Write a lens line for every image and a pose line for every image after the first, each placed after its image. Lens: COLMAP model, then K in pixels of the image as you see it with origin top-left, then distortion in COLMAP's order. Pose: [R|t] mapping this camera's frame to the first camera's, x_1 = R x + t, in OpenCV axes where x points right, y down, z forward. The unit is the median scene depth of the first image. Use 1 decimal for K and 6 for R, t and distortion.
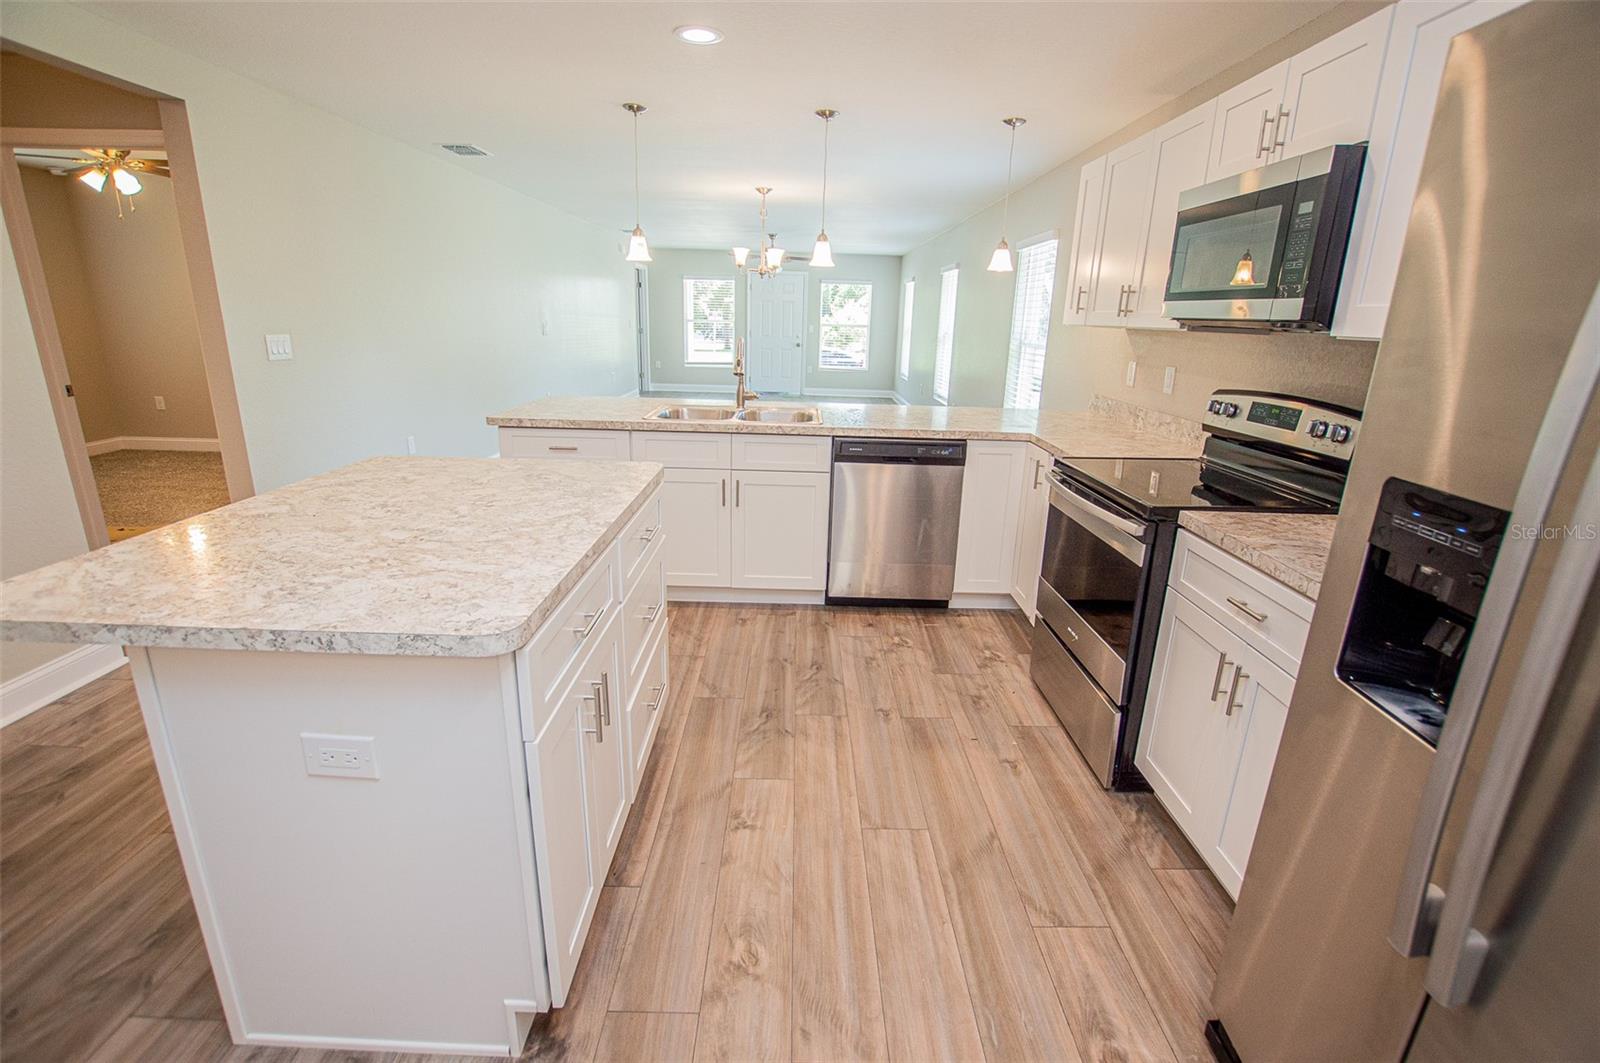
lens RADIAL K [[713.2, 0, 803.2], [0, 713.2, 529.1], [0, 0, 1]] dist [-0.027119, 0.001653]
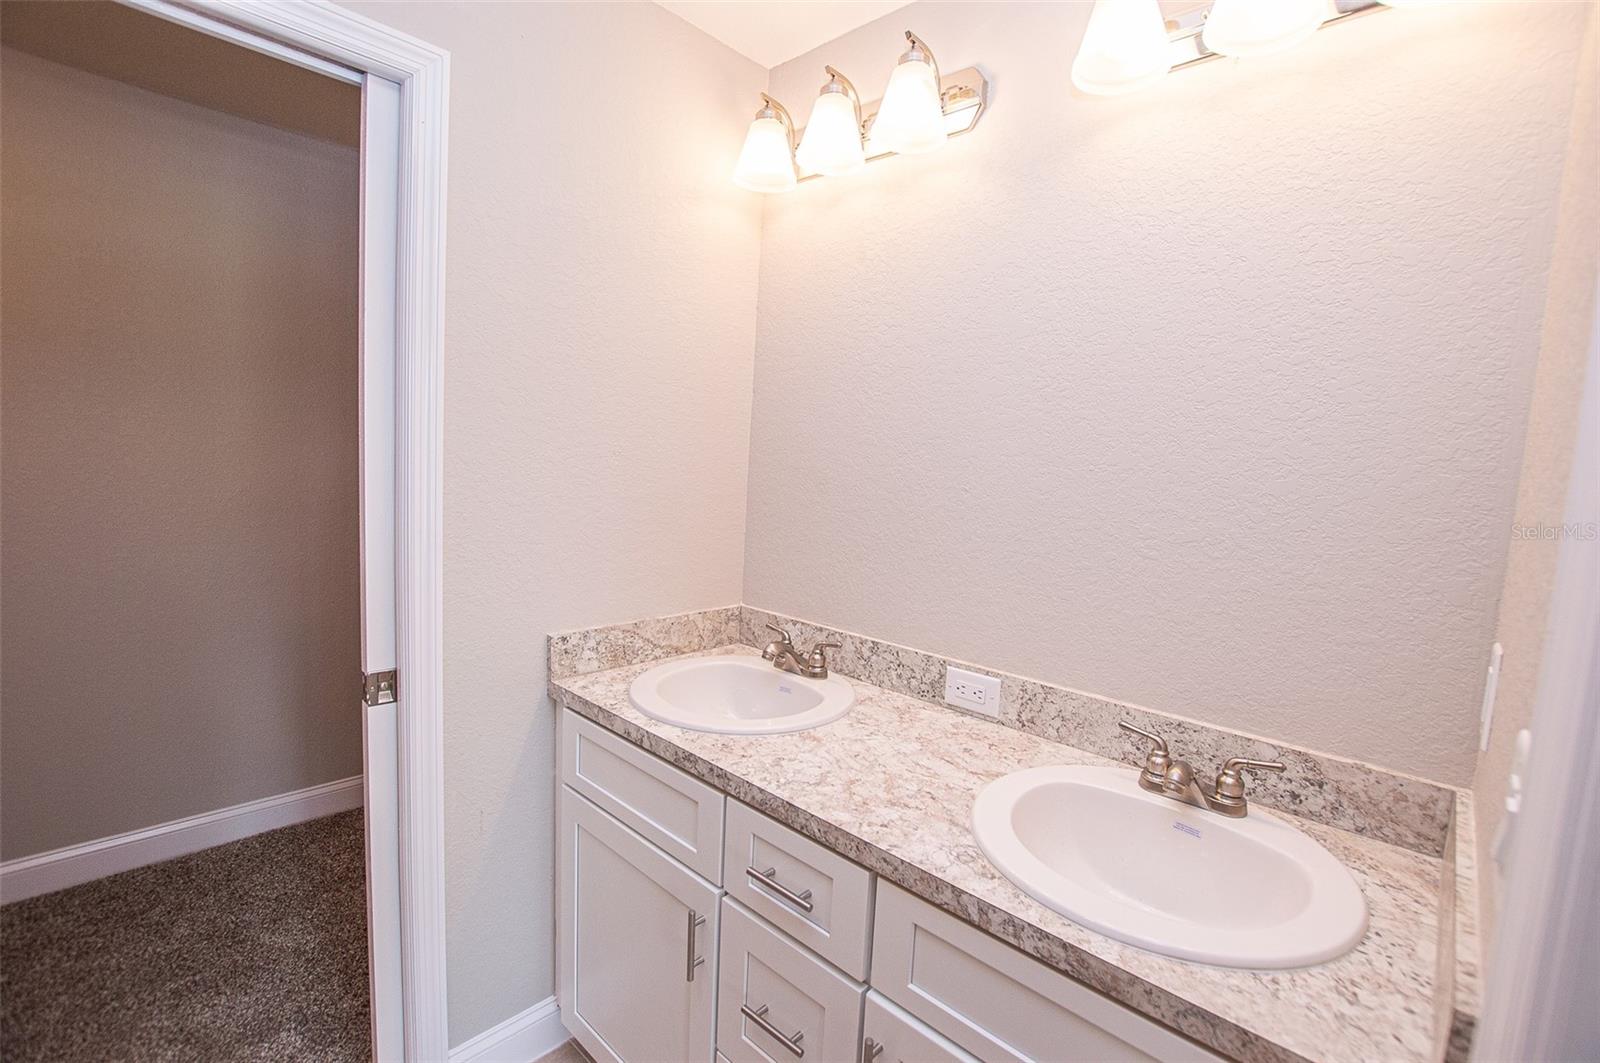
lens RADIAL K [[734.8, 0, 800.0], [0, 734.8, 531.5], [0, 0, 1]] dist [-0.033691, 0.007713]
pose [[-0.719873, -0.140263, 0.679786, -0.559525], [0.125614, 0.936873, 0.326329, -0.335261], [-0.682645, 0.320306, -0.656810, 0.988697]]
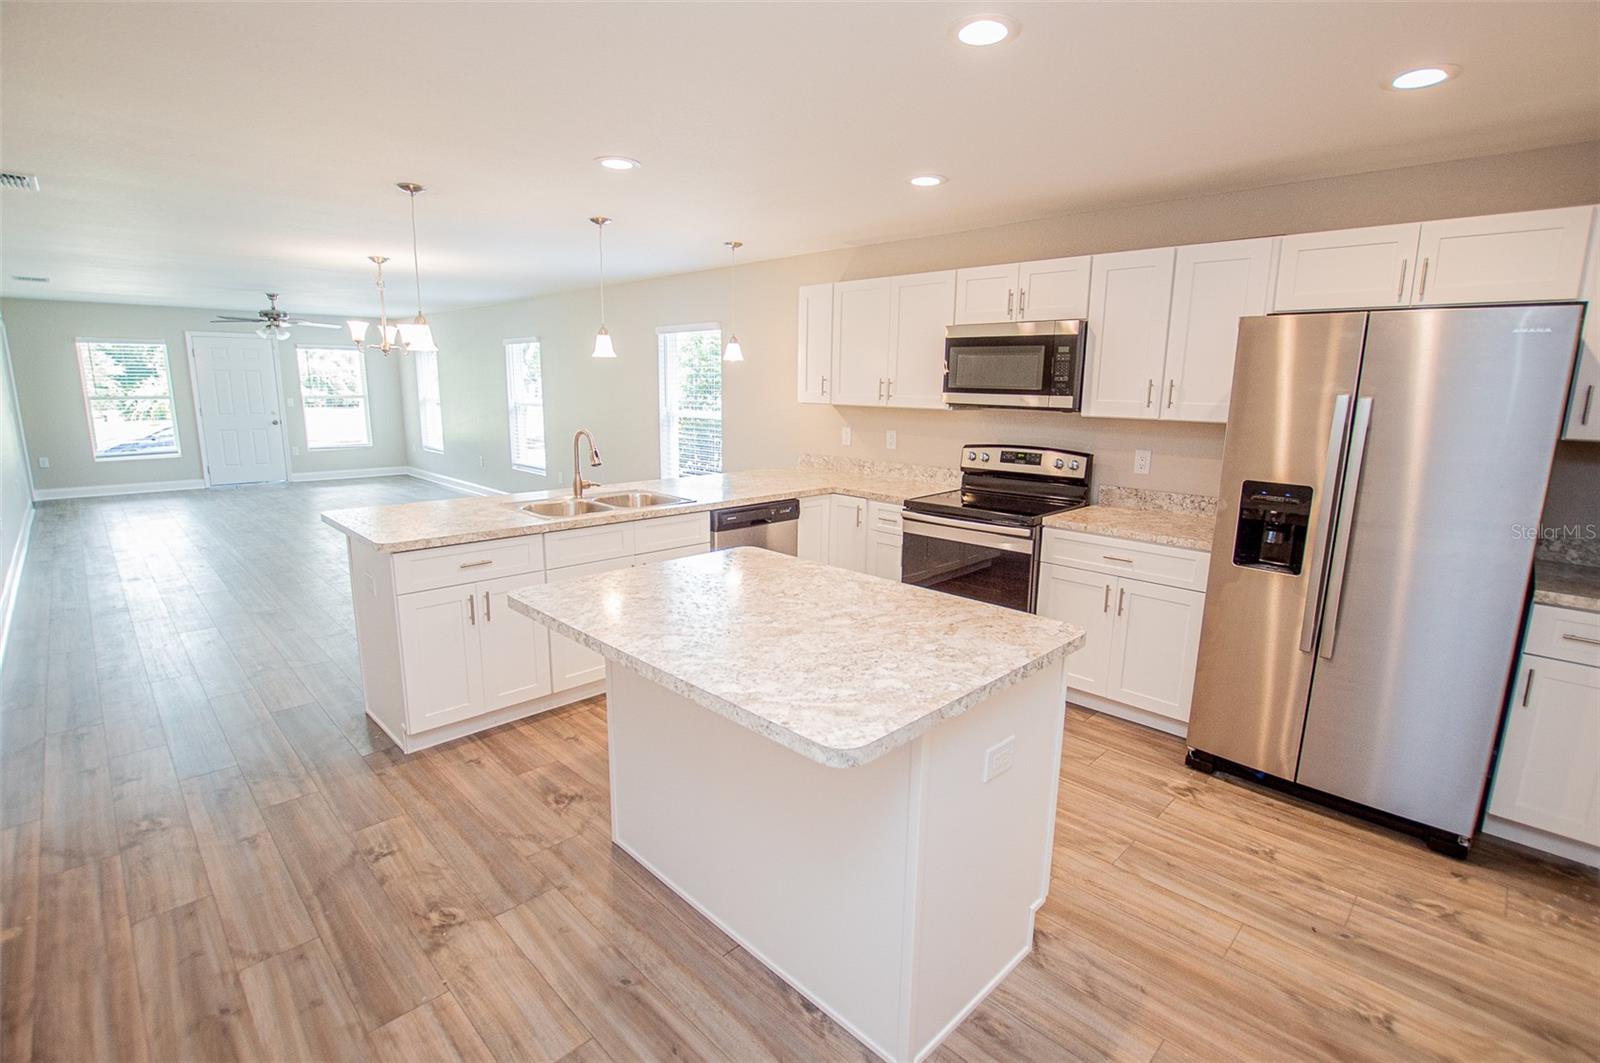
lens RADIAL K [[734.8, 0, 800.0], [0, 734.8, 531.5], [0, 0, 1]] dist [-0.033691, 0.007713]
pose [[0.717301, -0.156145, 0.679042, -0.985611], [0.207236, 0.978272, 0.006041, -0.111383], [-0.665231, 0.136389, 0.734074, 0.073265]]
